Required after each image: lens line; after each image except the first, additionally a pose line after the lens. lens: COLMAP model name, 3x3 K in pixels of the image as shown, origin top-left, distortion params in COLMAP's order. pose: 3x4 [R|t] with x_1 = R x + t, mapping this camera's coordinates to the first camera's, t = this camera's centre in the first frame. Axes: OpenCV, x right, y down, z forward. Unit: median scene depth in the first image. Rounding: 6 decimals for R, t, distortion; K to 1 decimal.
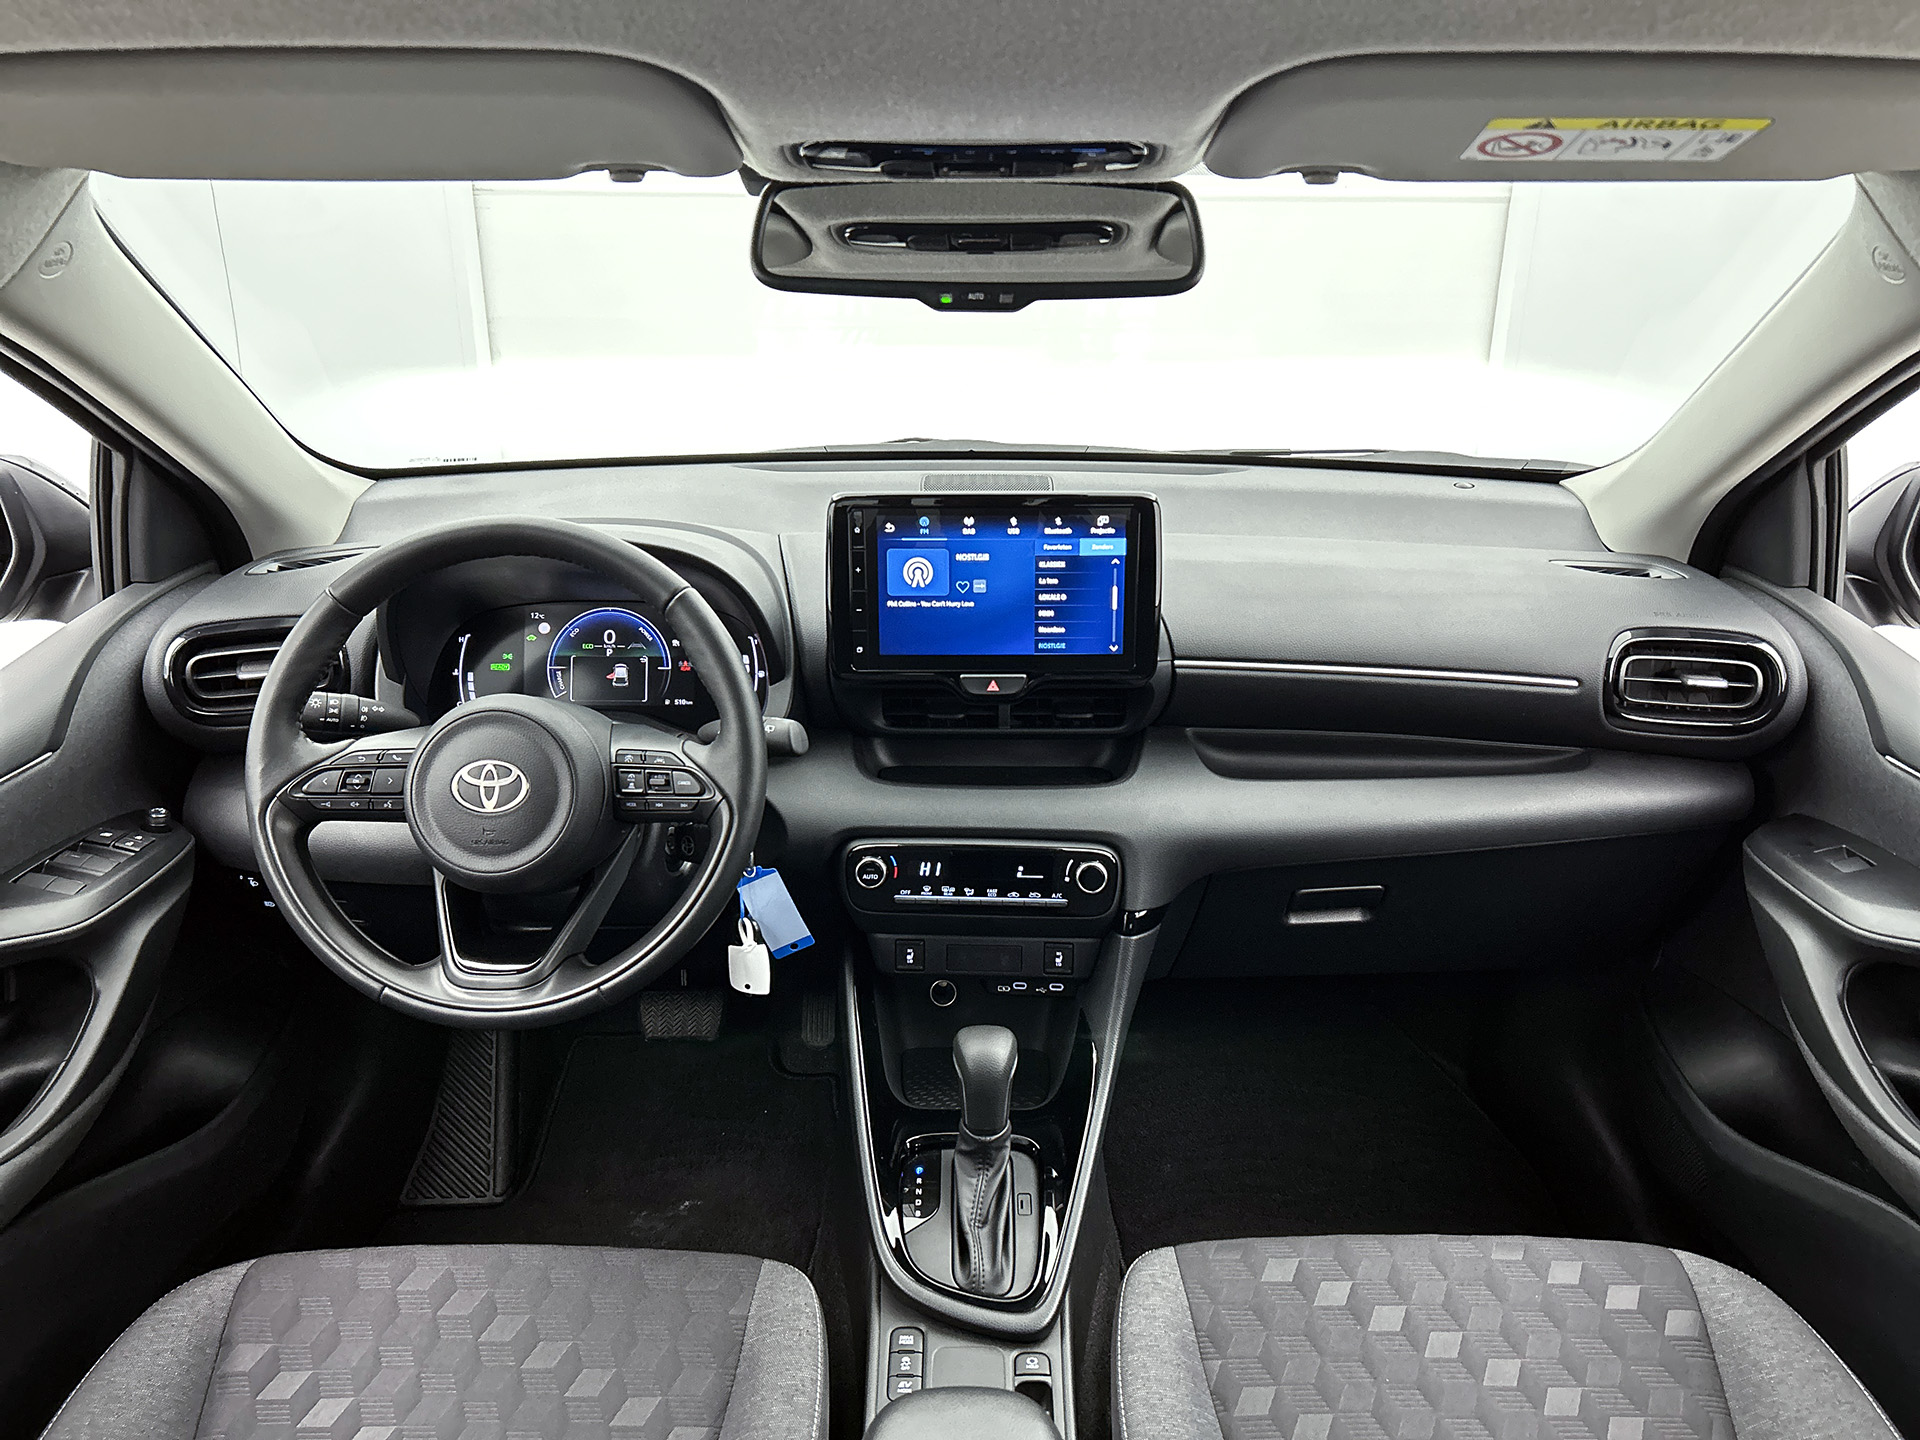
lens RADIAL K [[1477.1, 0, 981.1], [0, 1477.1, 730.5], [0, 0, 1]] dist [0.047928, -0.071301]
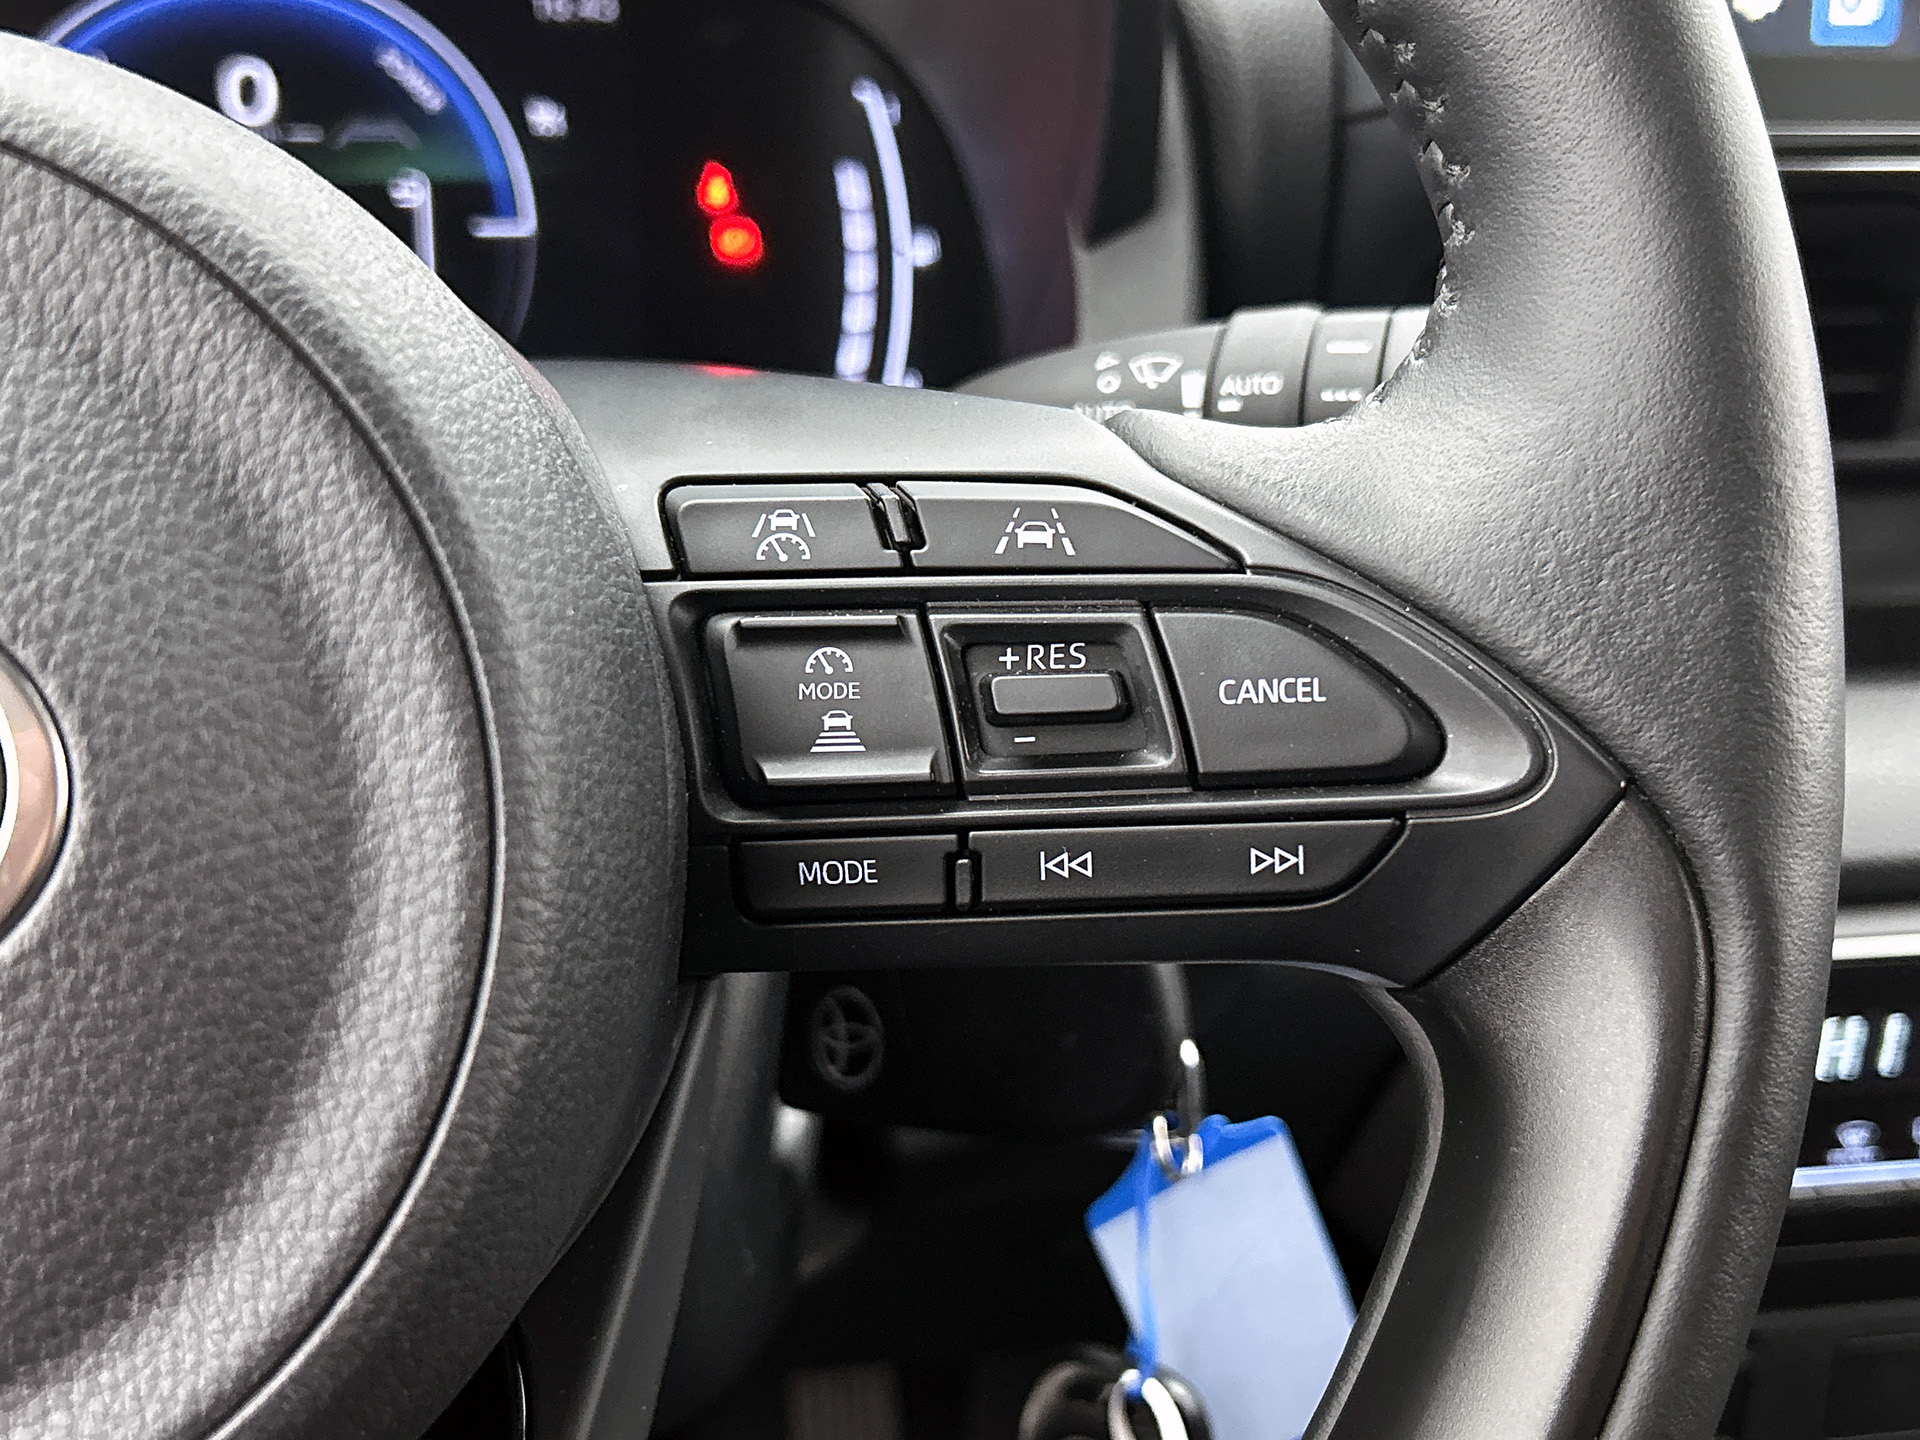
lens RADIAL K [[2177.5, 0, 958.6], [0, 2177.5, 710.5], [0, 0, 1]] dist [0.059633, 0.000000]
pose [[0.981519, -0.049097, 0.184957, -0.233287], [0.043130, 0.998415, 0.036149, 0.025562], [-0.186438, -0.027504, 0.982082, 0.718001]]
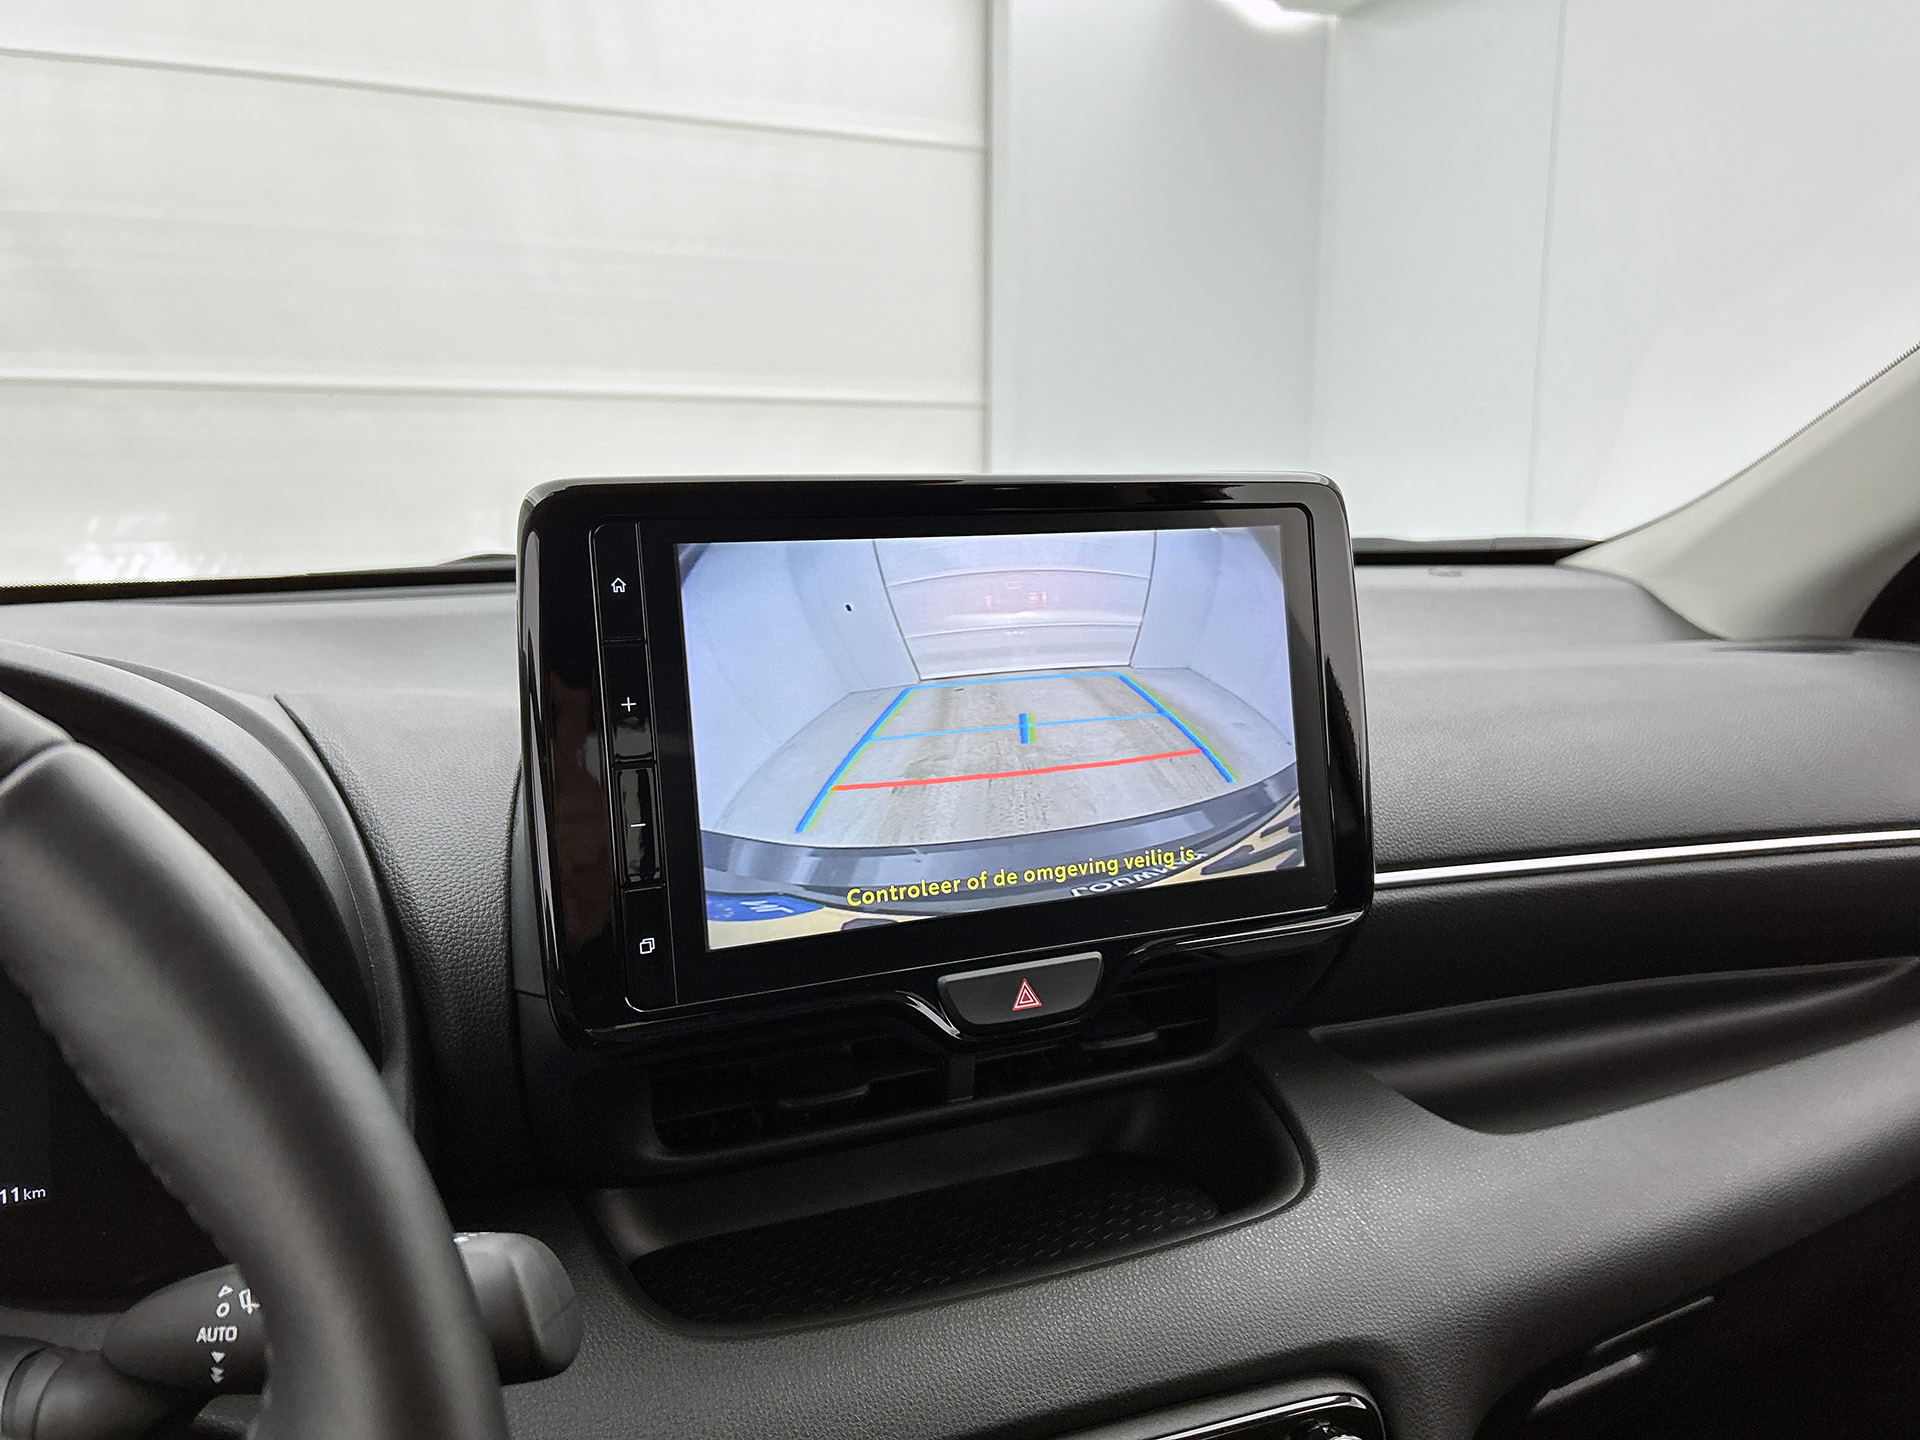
lens RADIAL K [[1477.1, 0, 967.0], [0, 1477.1, 712.9], [0, 0, 1]] dist [0.047928, -0.071301]
pose [[0.915954, -0.072874, 0.394610, -0.144109], [0.151328, 0.973496, -0.171478, -0.038236], [-0.371655, 0.216782, 0.902706, 0.669457]]
